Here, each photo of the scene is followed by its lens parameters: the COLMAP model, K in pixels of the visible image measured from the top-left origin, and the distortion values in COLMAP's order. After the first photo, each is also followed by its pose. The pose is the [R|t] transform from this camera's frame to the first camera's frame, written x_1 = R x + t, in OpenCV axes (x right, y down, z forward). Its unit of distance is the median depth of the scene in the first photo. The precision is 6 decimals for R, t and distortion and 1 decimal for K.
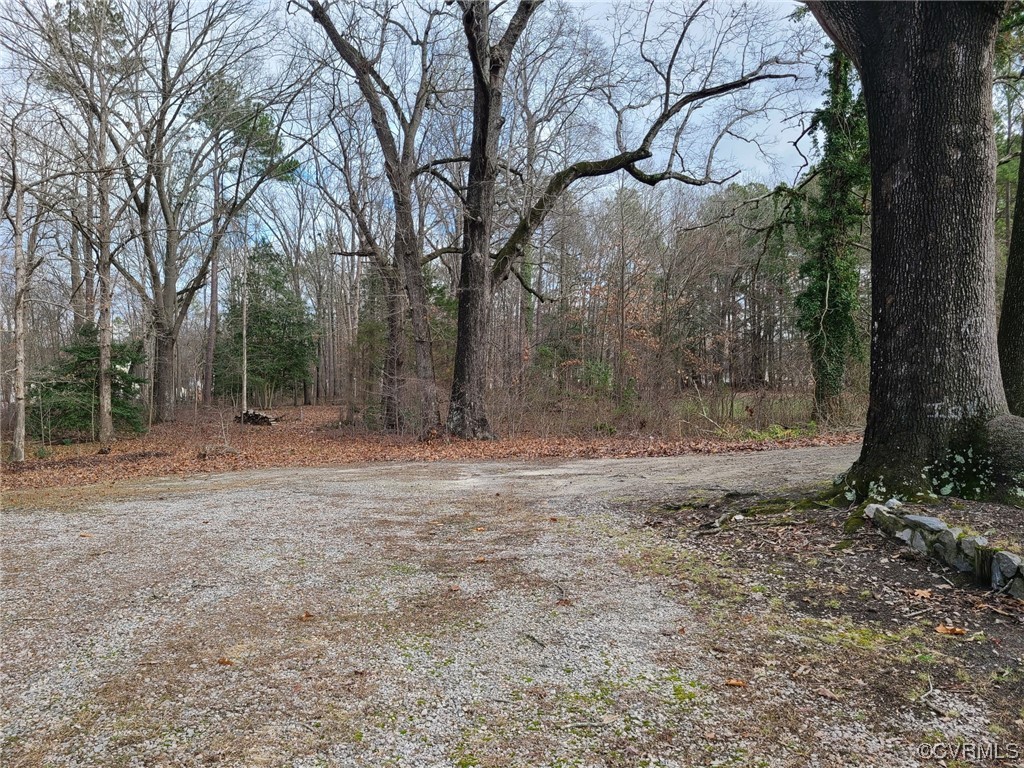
lens RADIAL K [[752.3, 0, 516.7], [0, 752.3, 383.8], [0, 0, 1]] dist [0.010312, -0.012611]
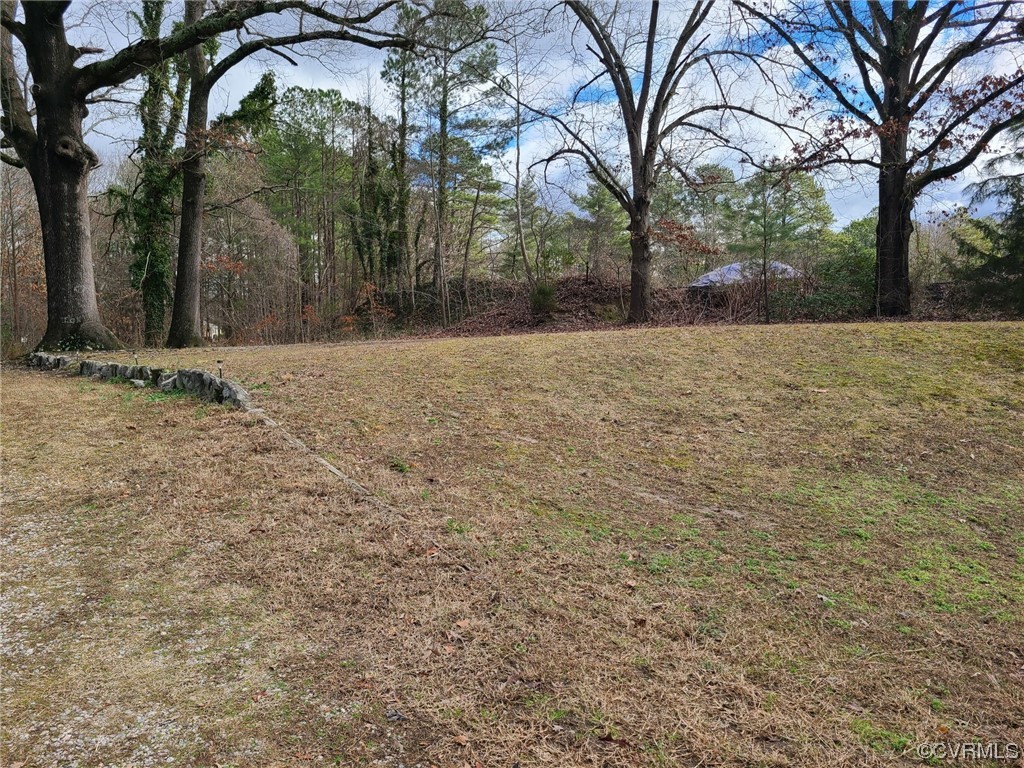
lens RADIAL K [[752.3, 0, 509.9], [0, 752.3, 391.9], [0, 0, 1]] dist [0.010312, -0.012611]
pose [[0.787222, -0.045578, 0.614983, 0.038166], [0.007023, 0.997863, 0.064964, 0.033098], [-0.616629, -0.046822, 0.785860, -0.542853]]
